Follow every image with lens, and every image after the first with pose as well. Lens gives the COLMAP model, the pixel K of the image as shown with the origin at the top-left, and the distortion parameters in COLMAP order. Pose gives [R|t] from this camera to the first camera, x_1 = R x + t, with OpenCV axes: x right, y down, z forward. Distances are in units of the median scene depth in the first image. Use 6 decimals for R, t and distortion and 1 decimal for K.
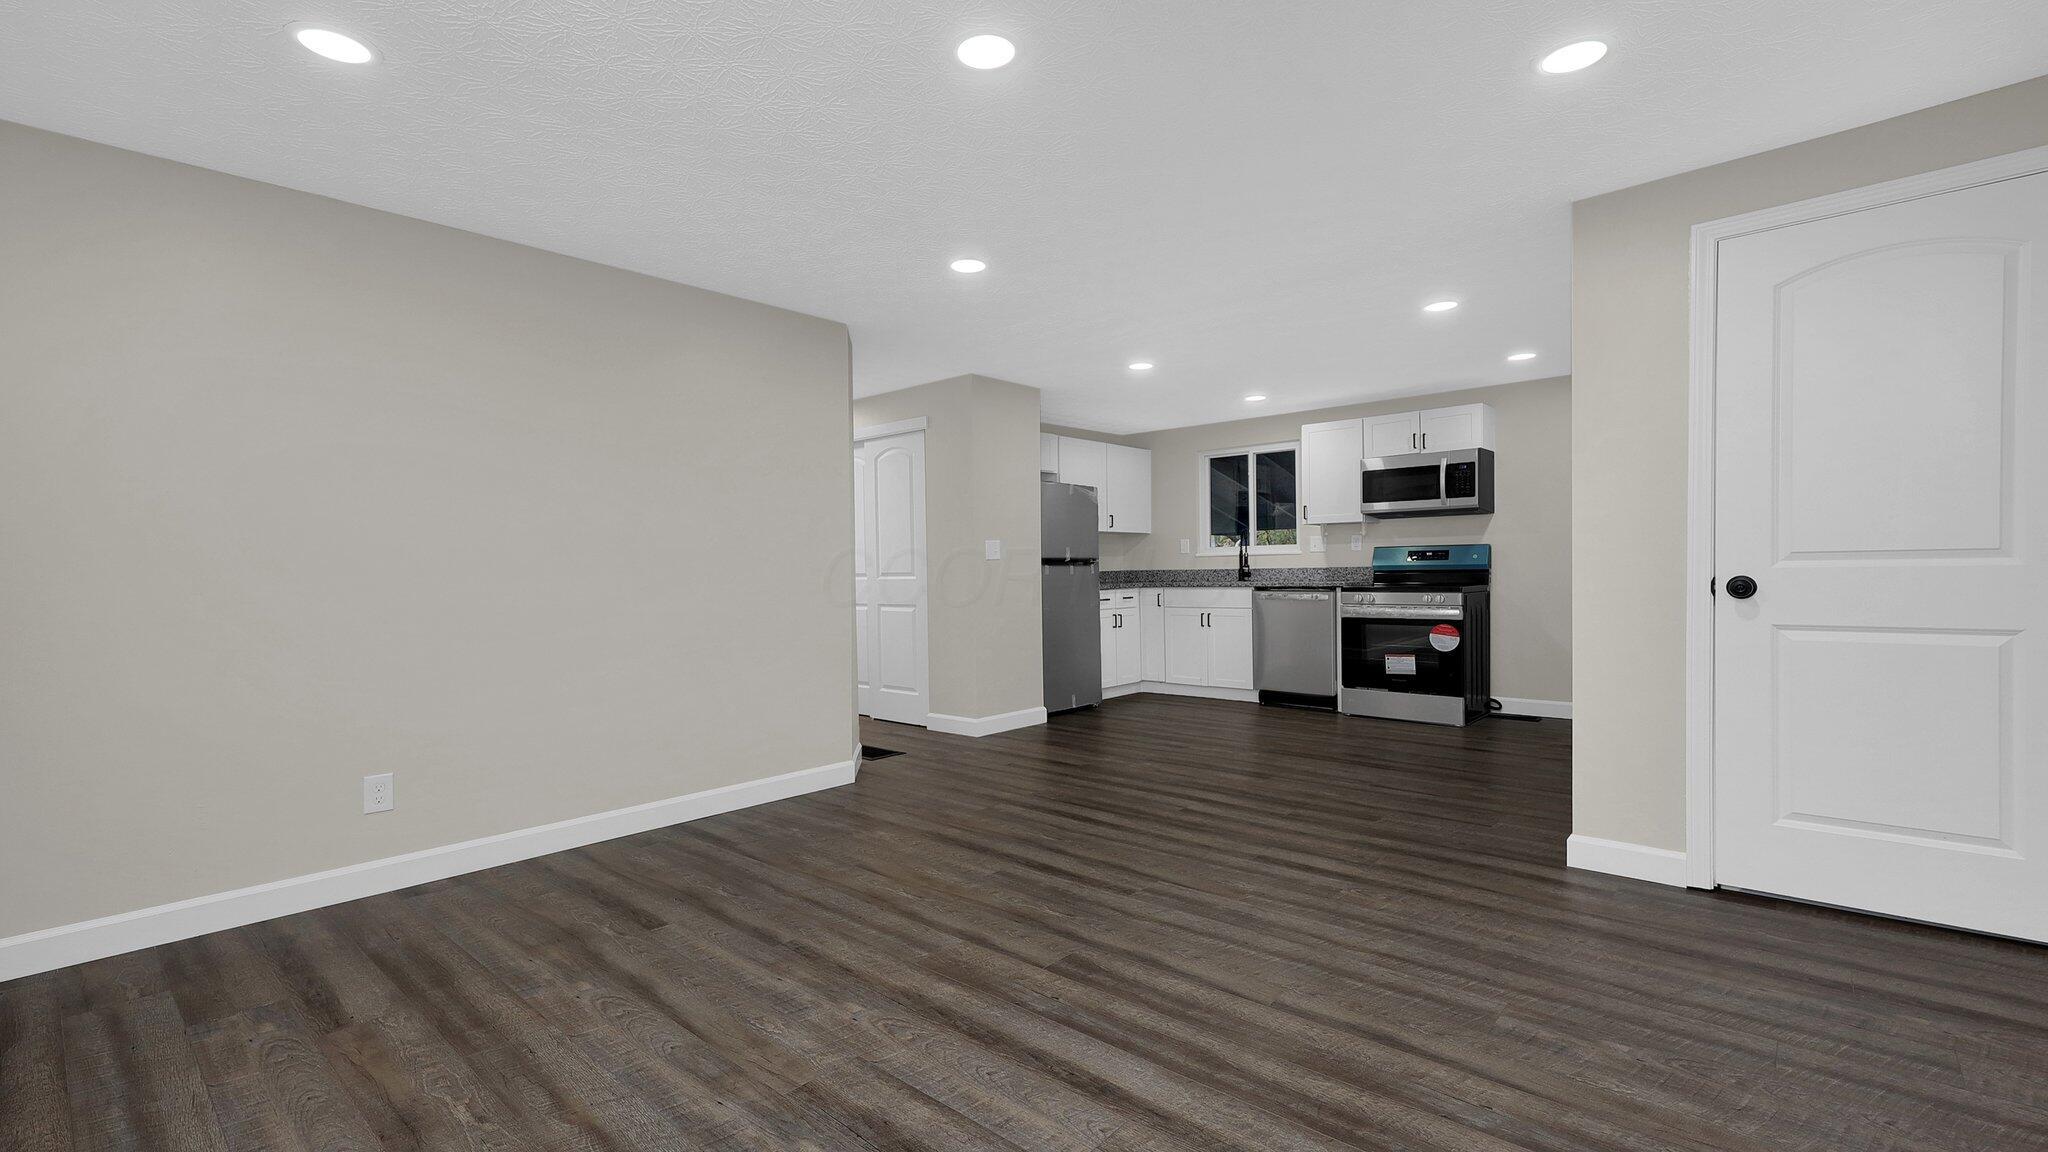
lens RADIAL K [[847.1, 0, 1021.1], [0, 847.1, 581.1], [0, 0, 1]] dist [0.003517, 0.000095]
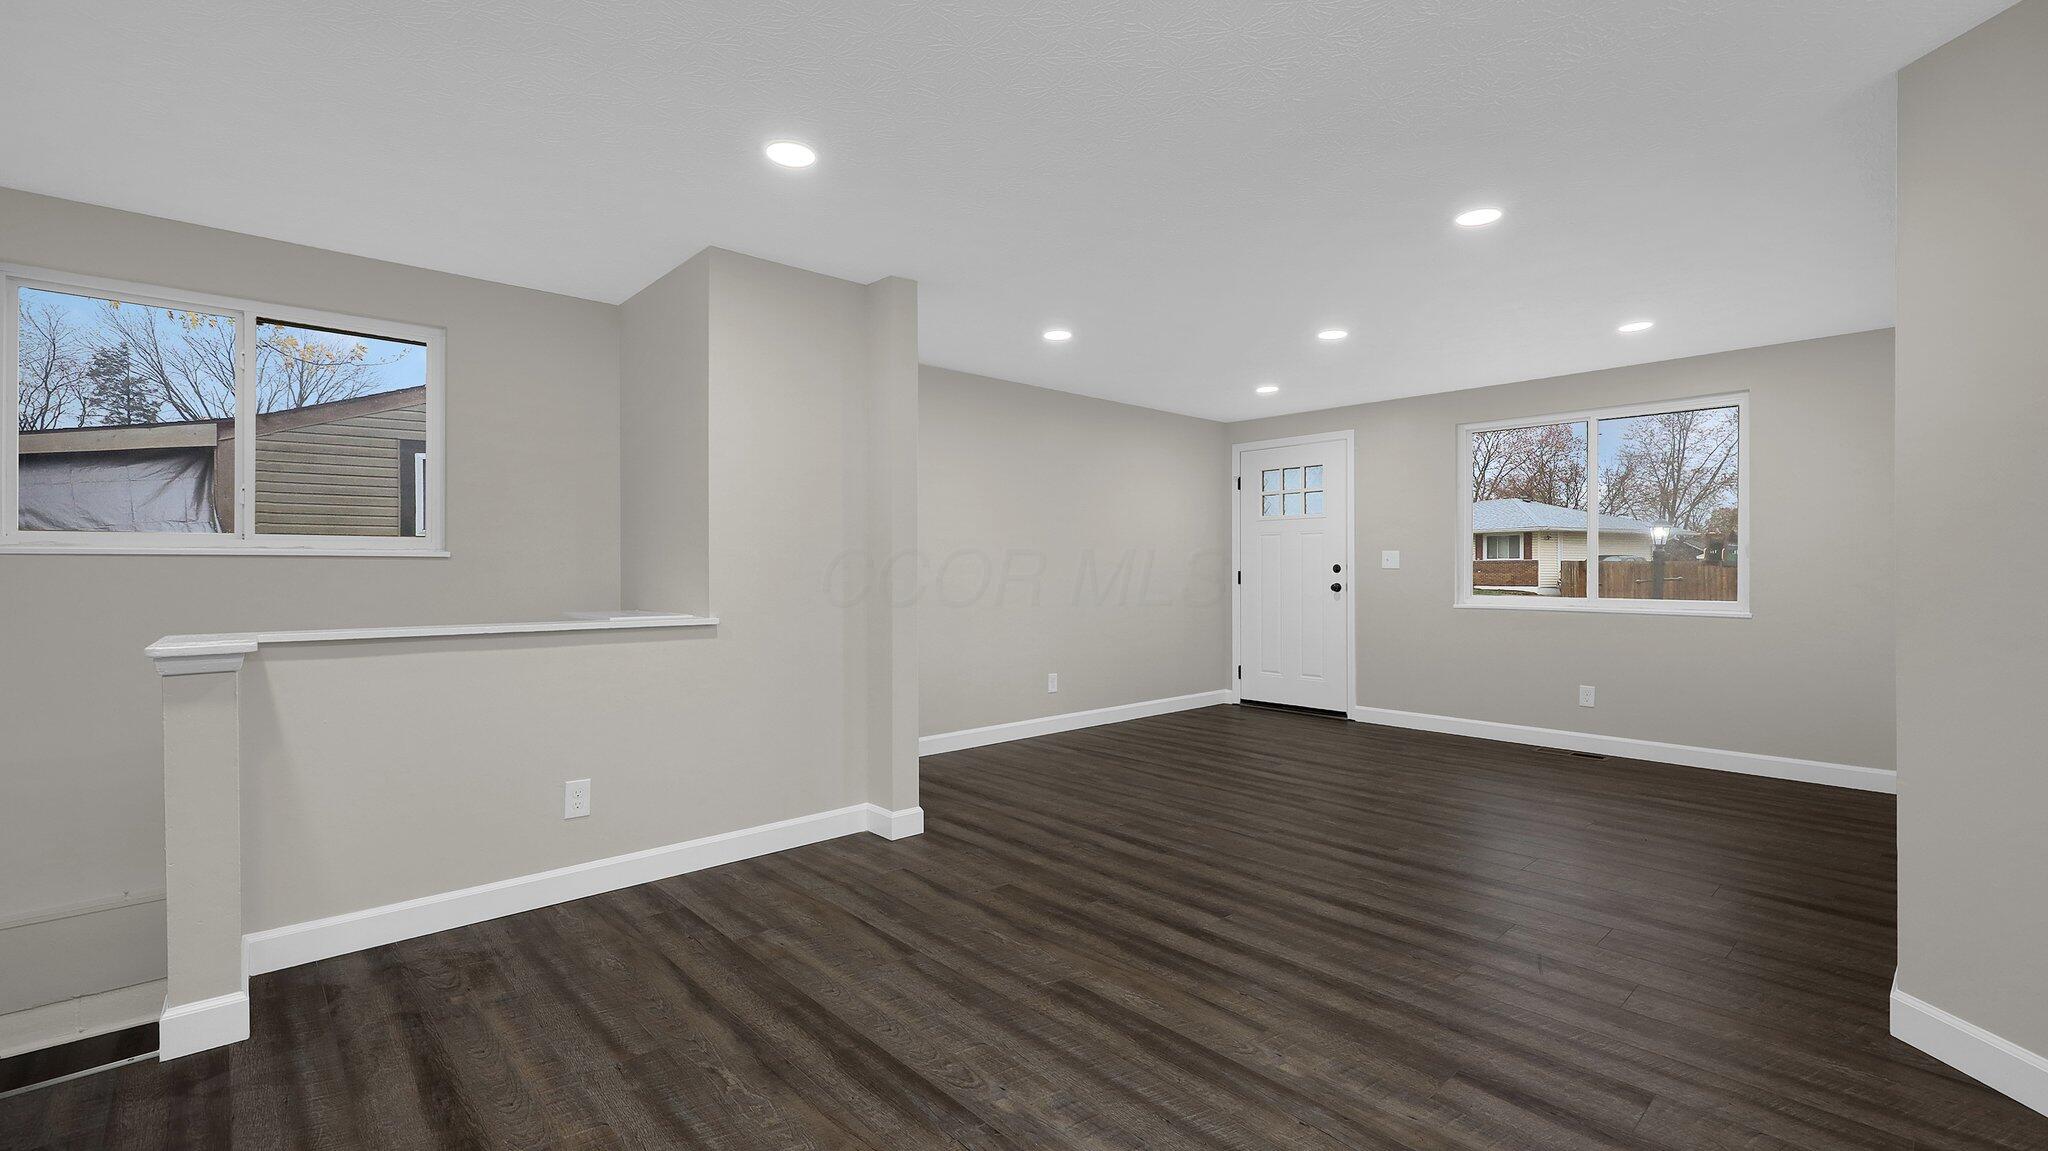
lens RADIAL K [[847.1, 0, 1019.3], [0, 847.1, 575.0], [0, 0, 1]] dist [0.003517, 0.000095]
pose [[-0.994238, 0.013079, 0.106399, 0.344242], [0.015252, 0.999691, 0.019639, -0.064743], [-0.106109, 0.021148, -0.994130, 2.101131]]
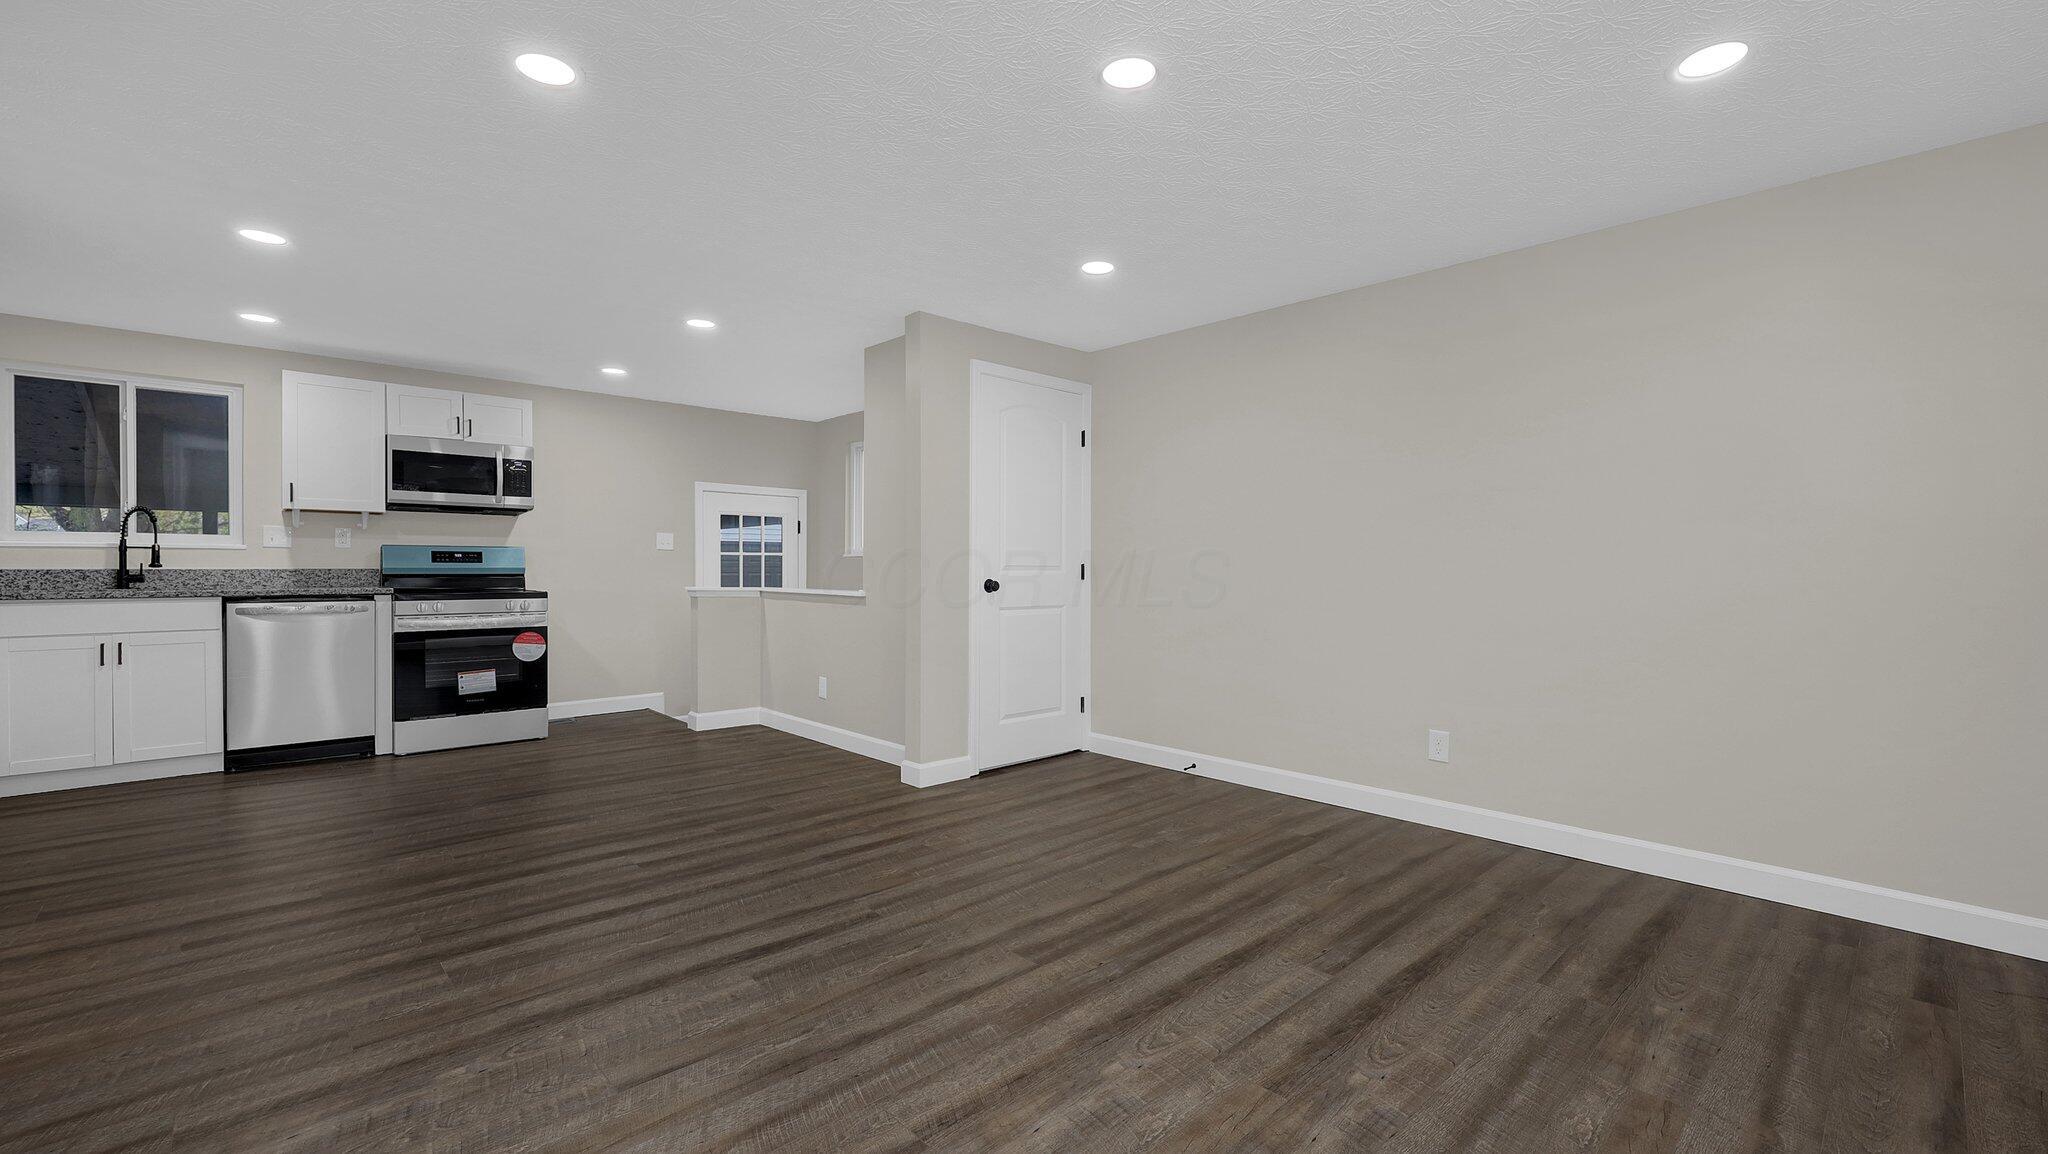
lens RADIAL K [[879.1, 0, 1015.0], [0, 879.1, 576.0], [0, 0, 1]] dist [0.002478, -0.001287]
pose [[0.102998, 0.007152, 0.994656, -0.726825], [0.007906, 0.999937, -0.008009, 0.001971], [-0.994650, 0.008688, 0.102935, 0.656674]]
